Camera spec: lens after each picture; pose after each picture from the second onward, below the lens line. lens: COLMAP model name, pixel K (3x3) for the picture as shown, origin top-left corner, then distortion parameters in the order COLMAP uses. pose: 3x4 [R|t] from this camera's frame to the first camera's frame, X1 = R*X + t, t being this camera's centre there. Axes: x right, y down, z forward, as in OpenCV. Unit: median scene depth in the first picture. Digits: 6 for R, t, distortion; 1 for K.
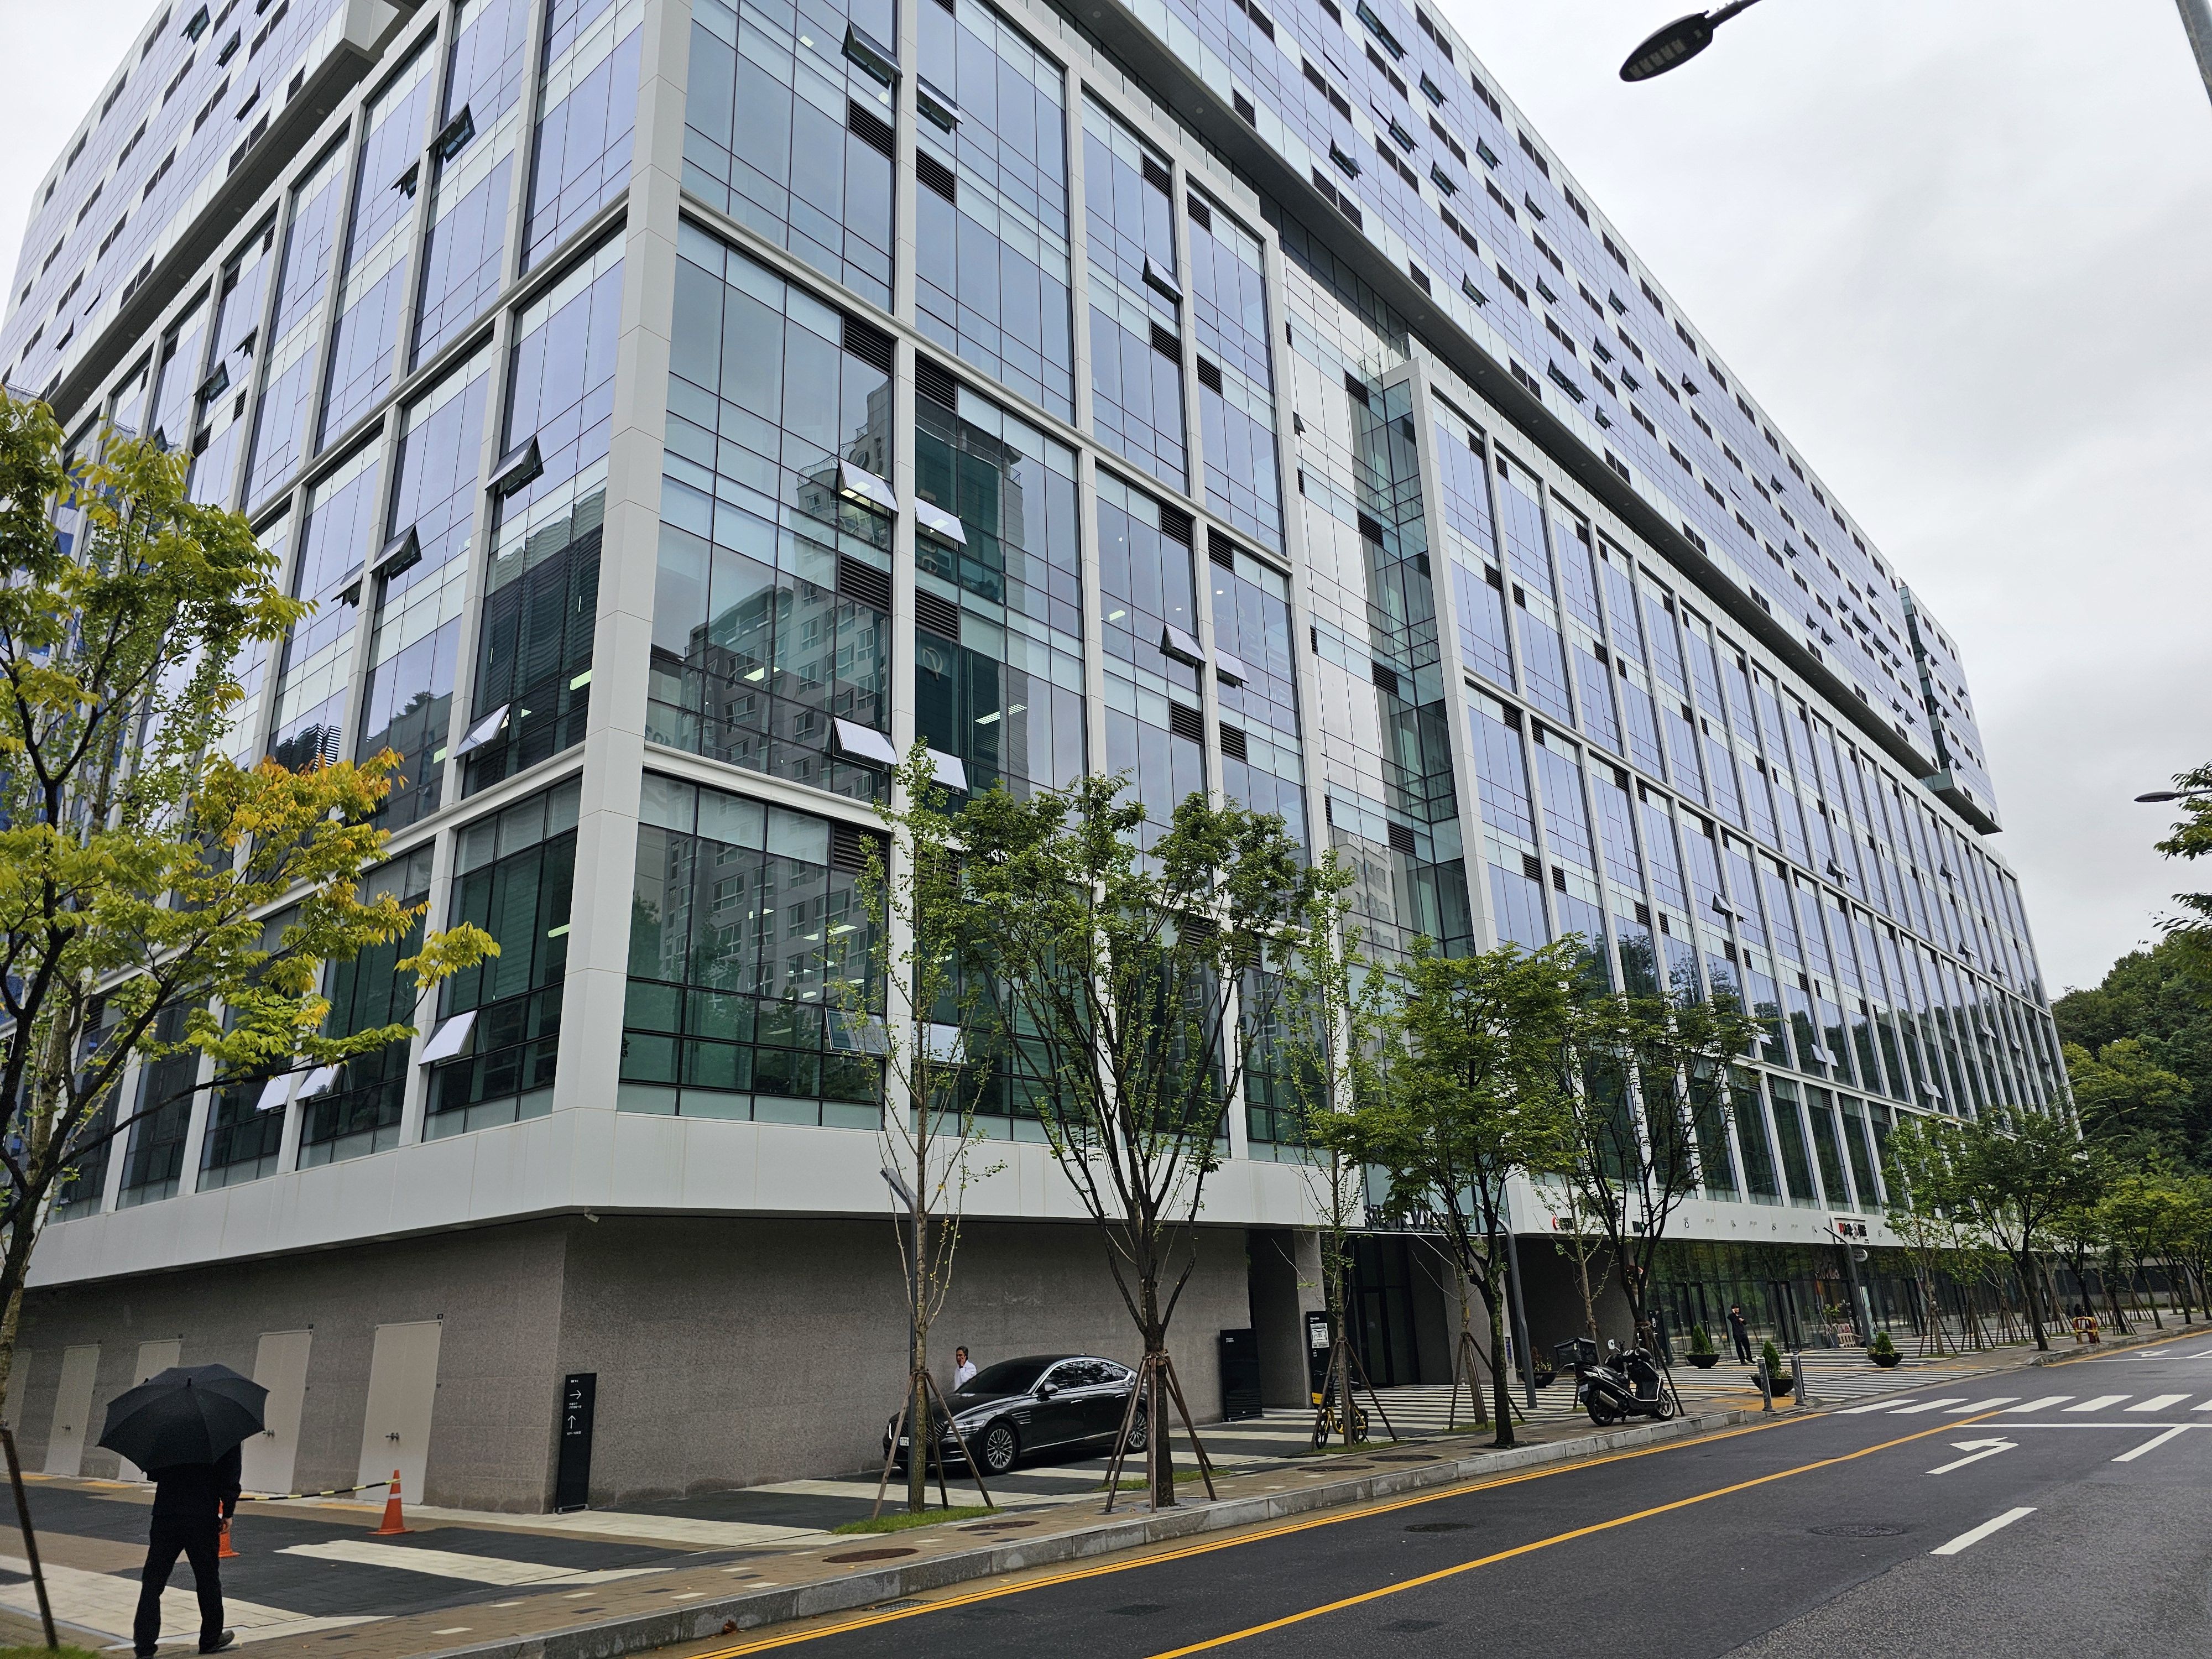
lens RADIAL K [[1480.2, 0, 1115.4], [0, 1480.2, 815.7], [0, 0, 1]] dist [0.065961, -0.066302]
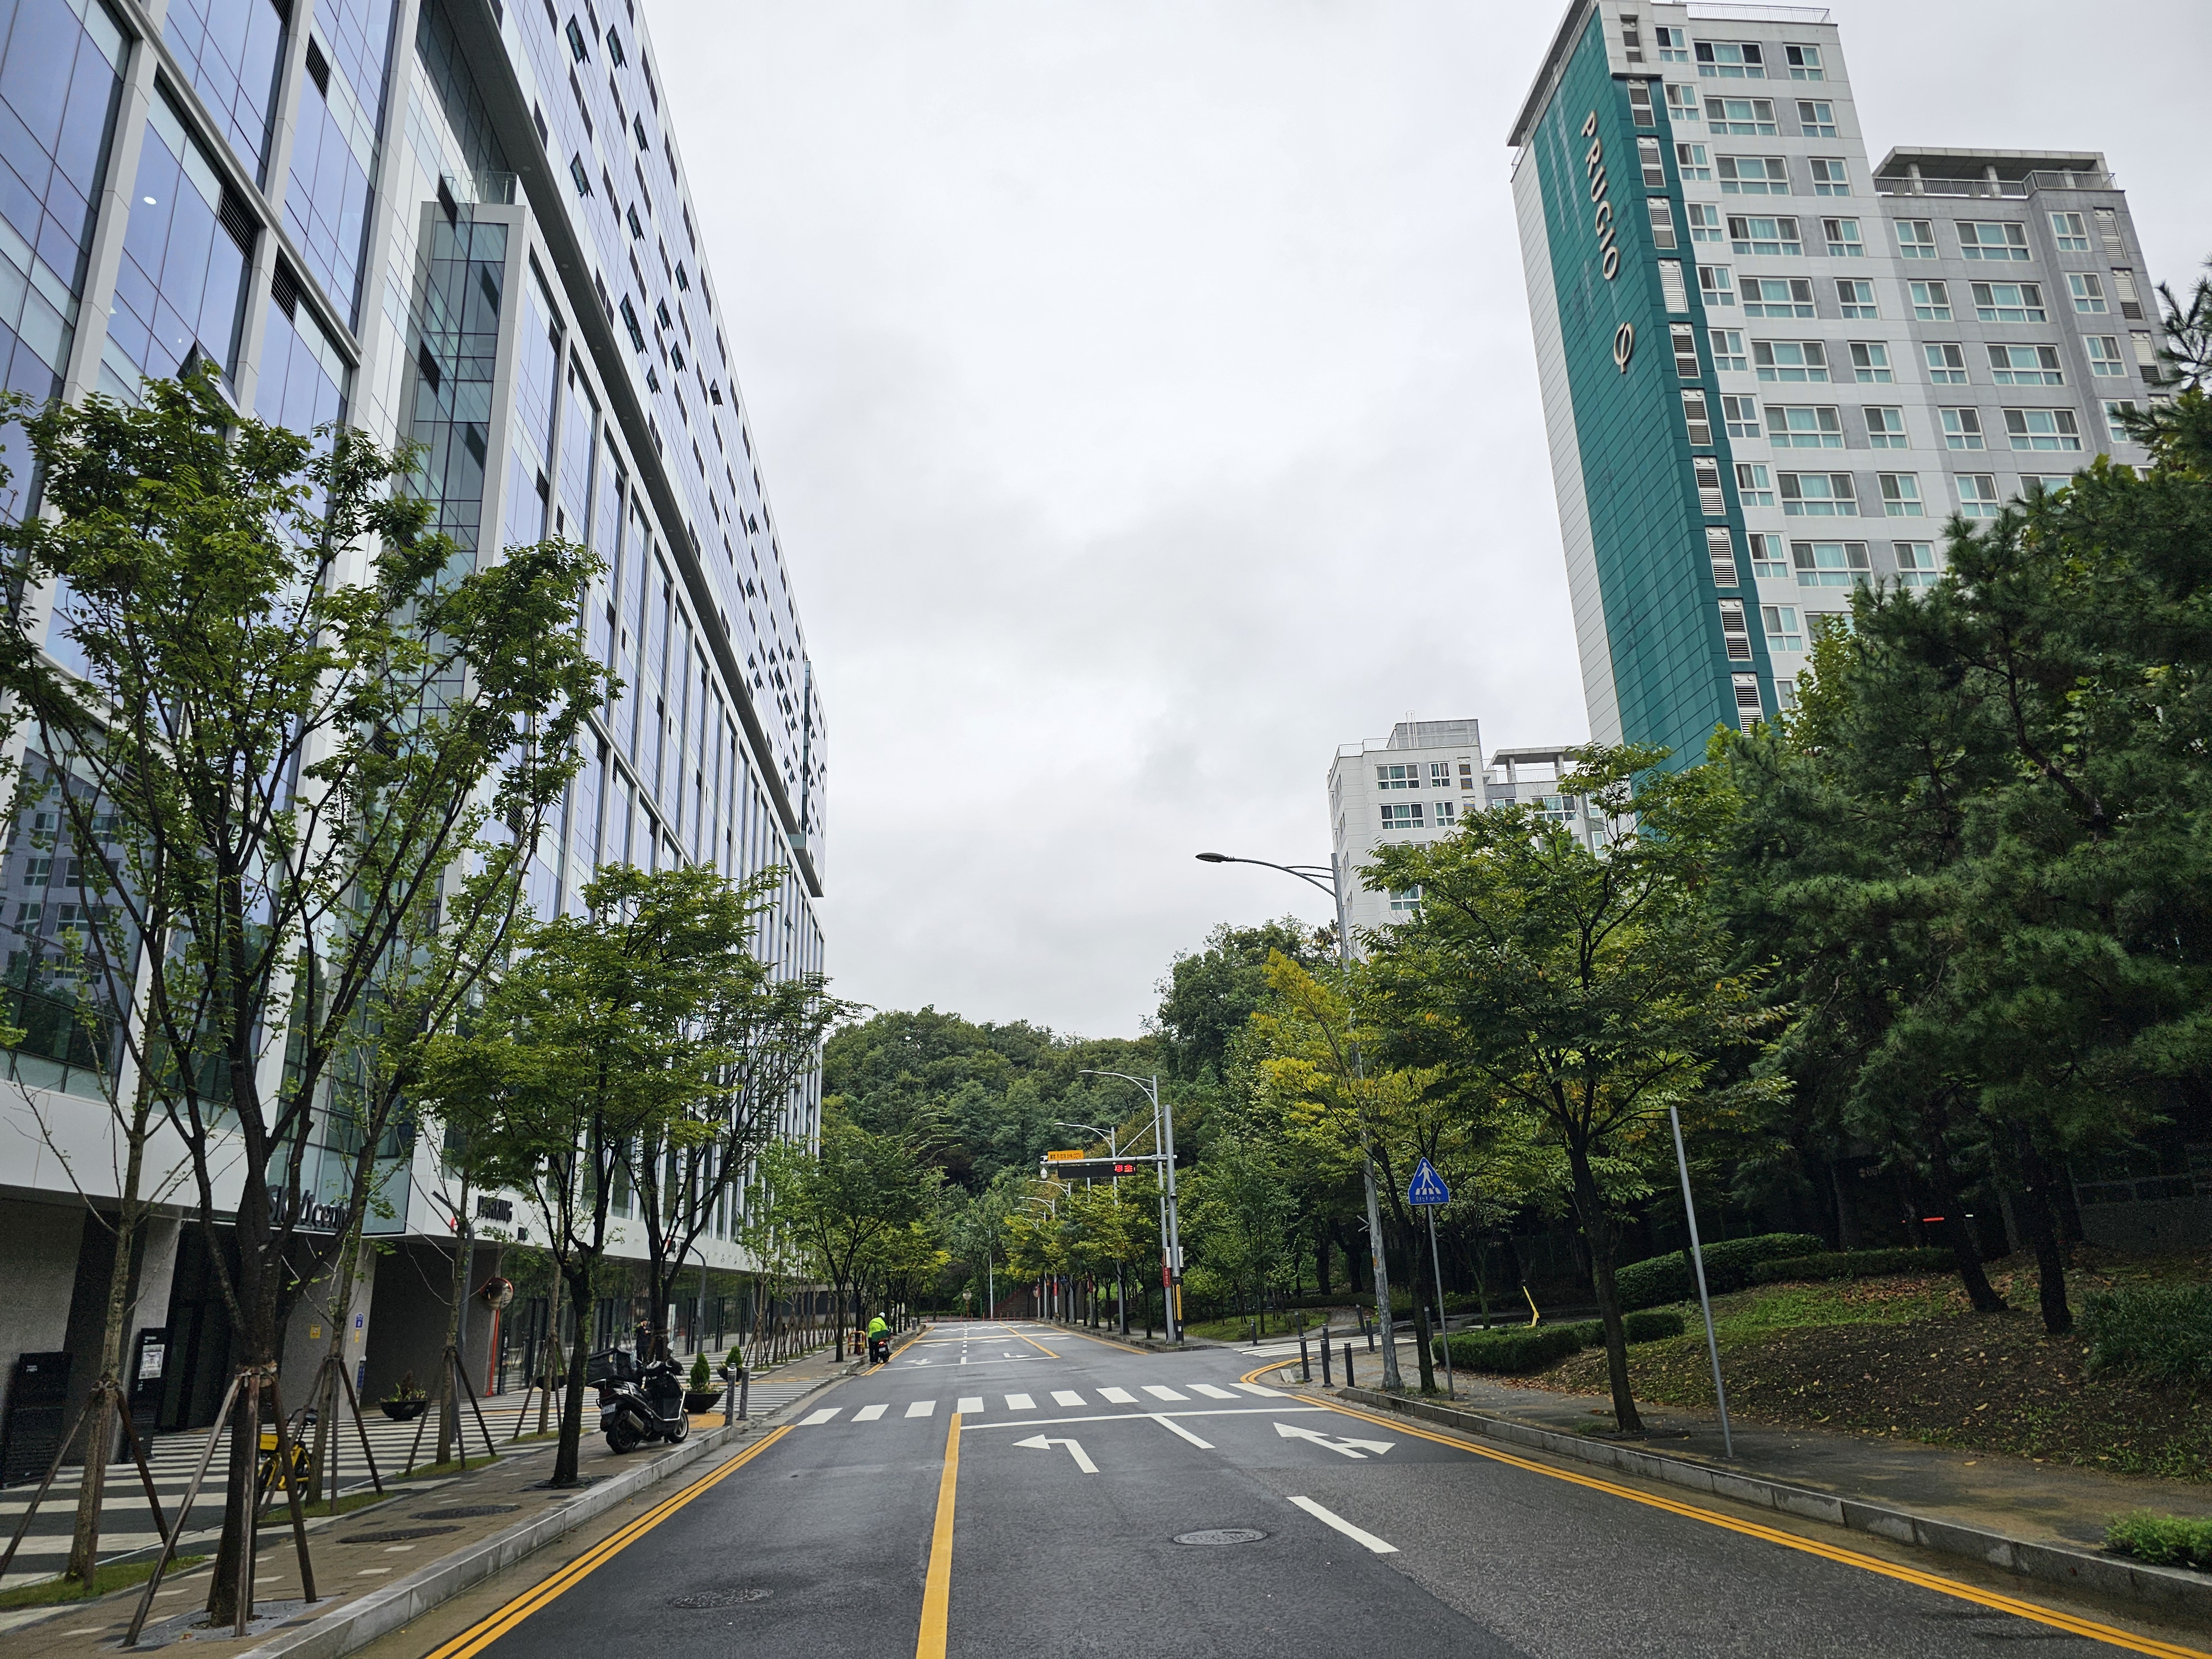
lens RADIAL K [[1480.2, 0, 1115.4], [0, 1480.2, 815.7], [0, 0, 1]] dist [0.065961, -0.066302]
pose [[0.689758, 0.231620, 0.685993, -0.083498], [-0.219335, 0.969776, -0.106898, 0.055299], [-0.690019, -0.076728, 0.719713, 0.142327]]
